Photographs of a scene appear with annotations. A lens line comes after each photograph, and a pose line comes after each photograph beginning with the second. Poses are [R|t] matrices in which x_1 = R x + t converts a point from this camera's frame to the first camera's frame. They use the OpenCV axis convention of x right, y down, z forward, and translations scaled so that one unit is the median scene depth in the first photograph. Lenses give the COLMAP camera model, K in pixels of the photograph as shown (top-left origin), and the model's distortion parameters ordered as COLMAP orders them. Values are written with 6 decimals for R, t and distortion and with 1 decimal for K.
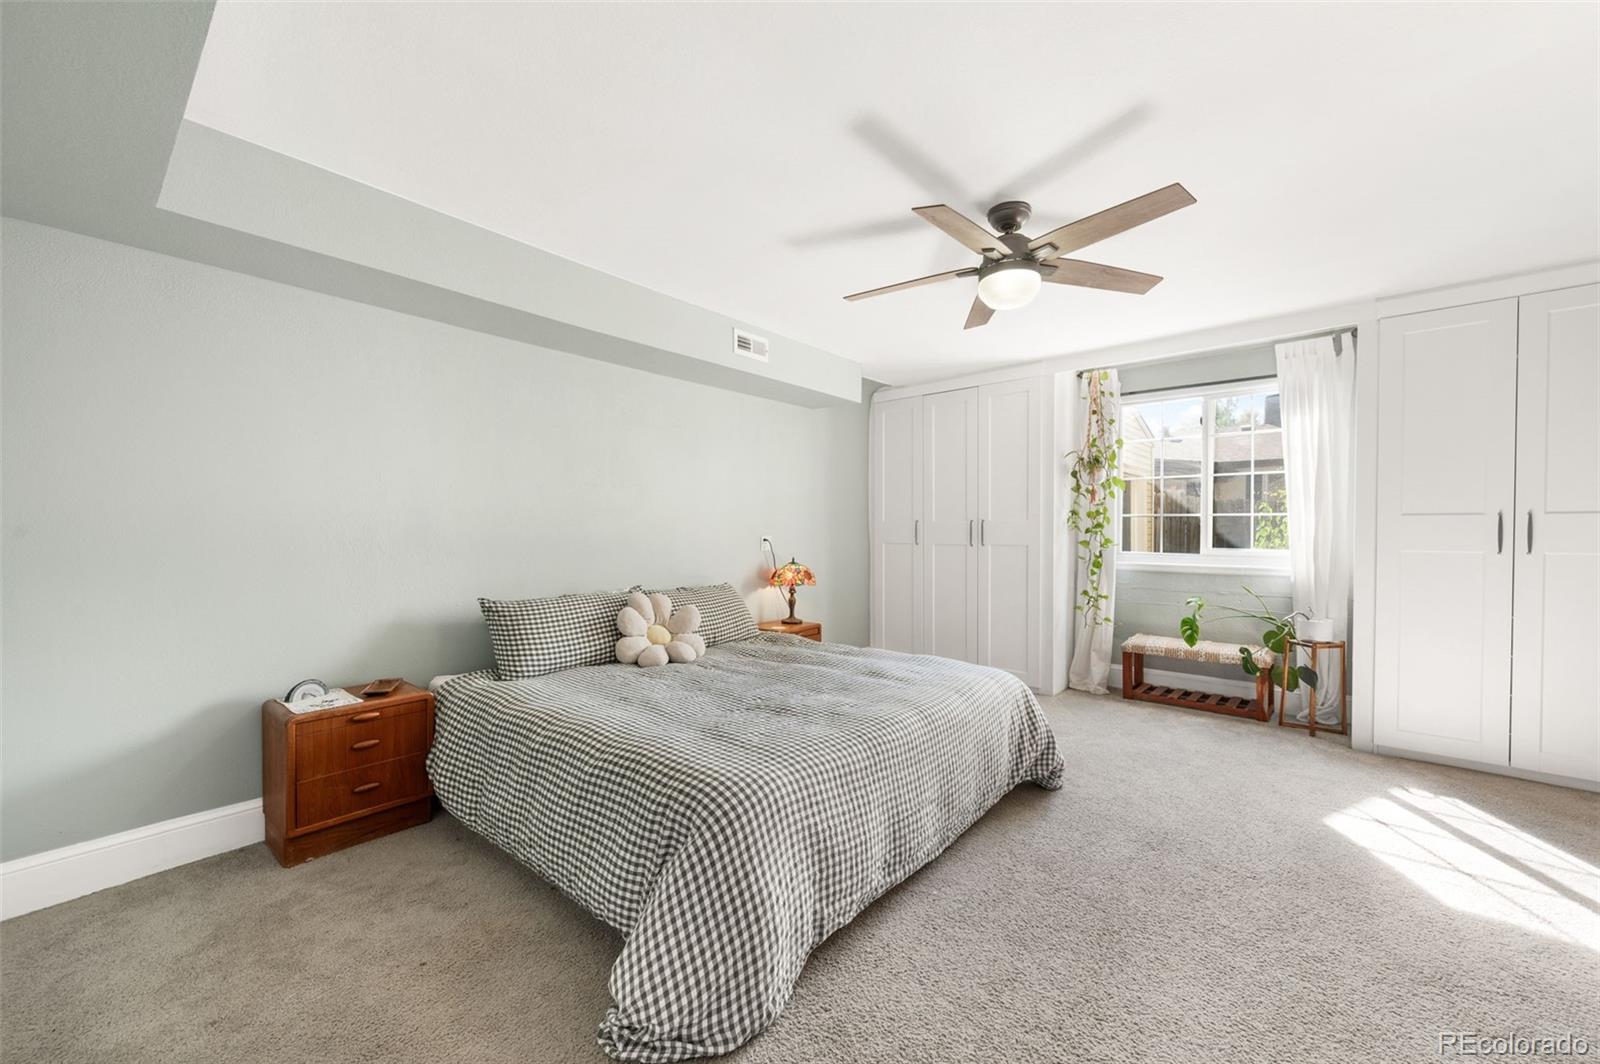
lens RADIAL K [[645.4, 0, 803.9], [0, 645.4, 538.3], [0, 0, 1]] dist [-0.001551, 0.000106]
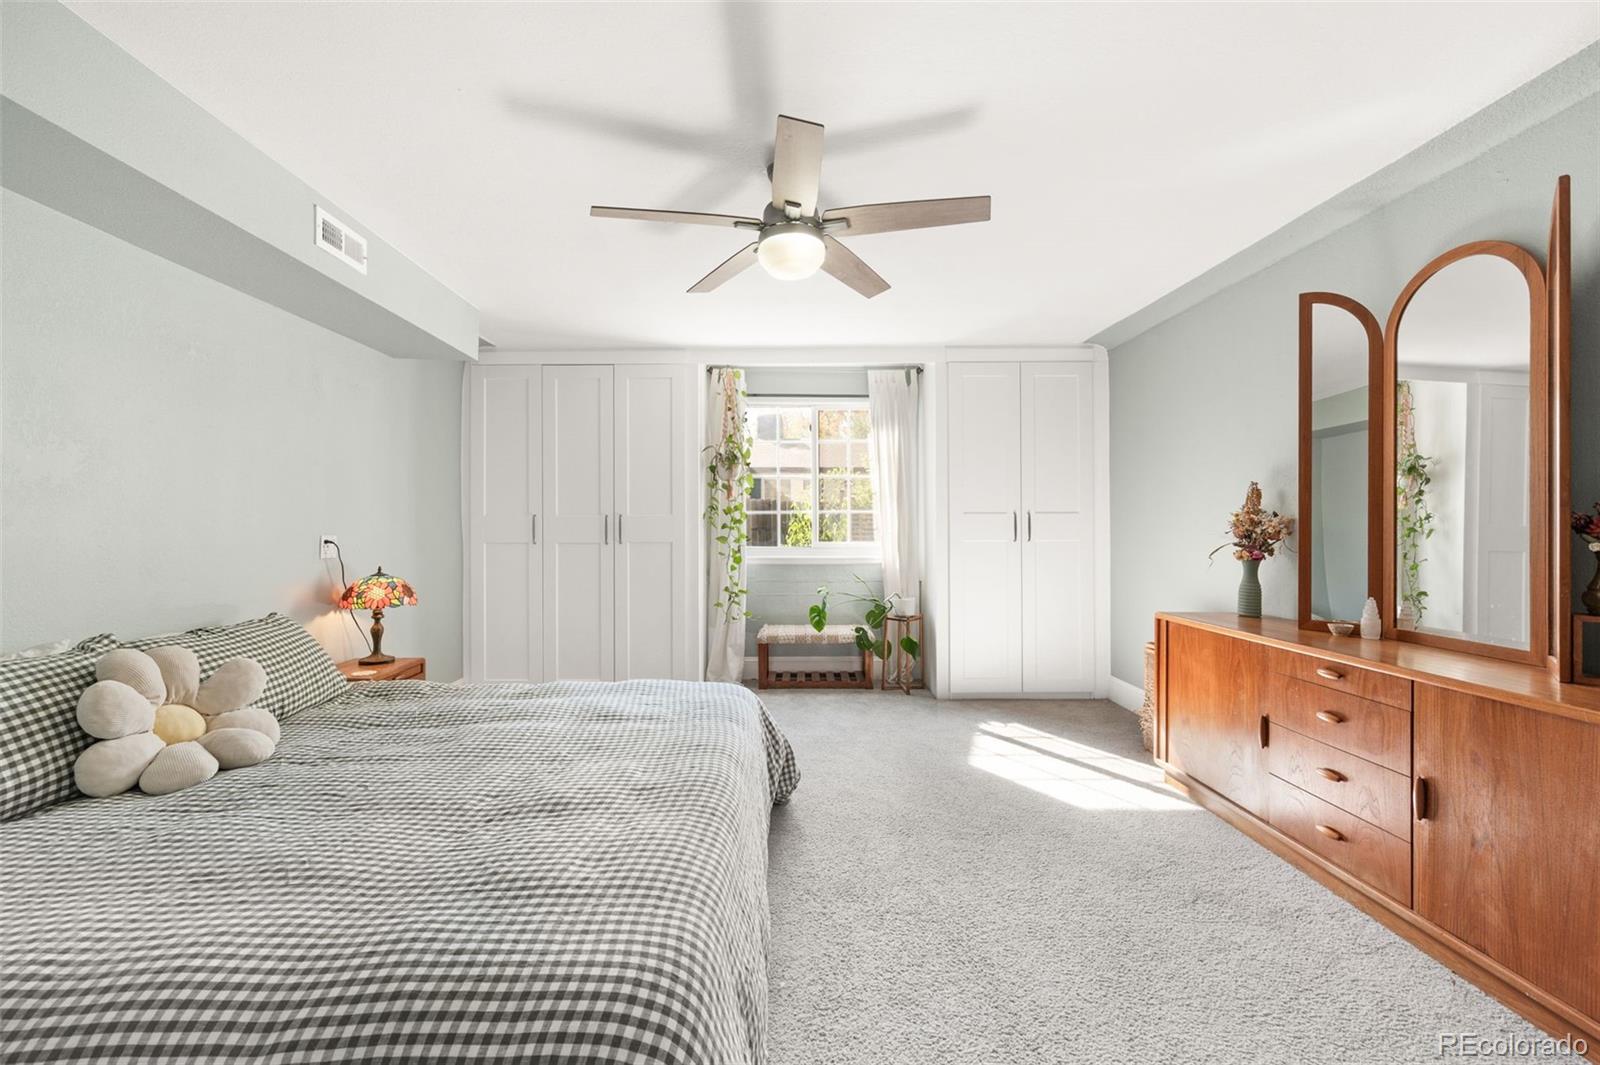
lens RADIAL K [[647.6, 0, 797.9], [0, 647.6, 516.2], [0, 0, 1]] dist [-0.002299, -0.000009]
pose [[0.737241, 0.007072, 0.675593, -0.175875], [0.012488, 0.999632, -0.024092, -0.002130], [-0.675514, 0.026198, 0.736881, 0.213395]]
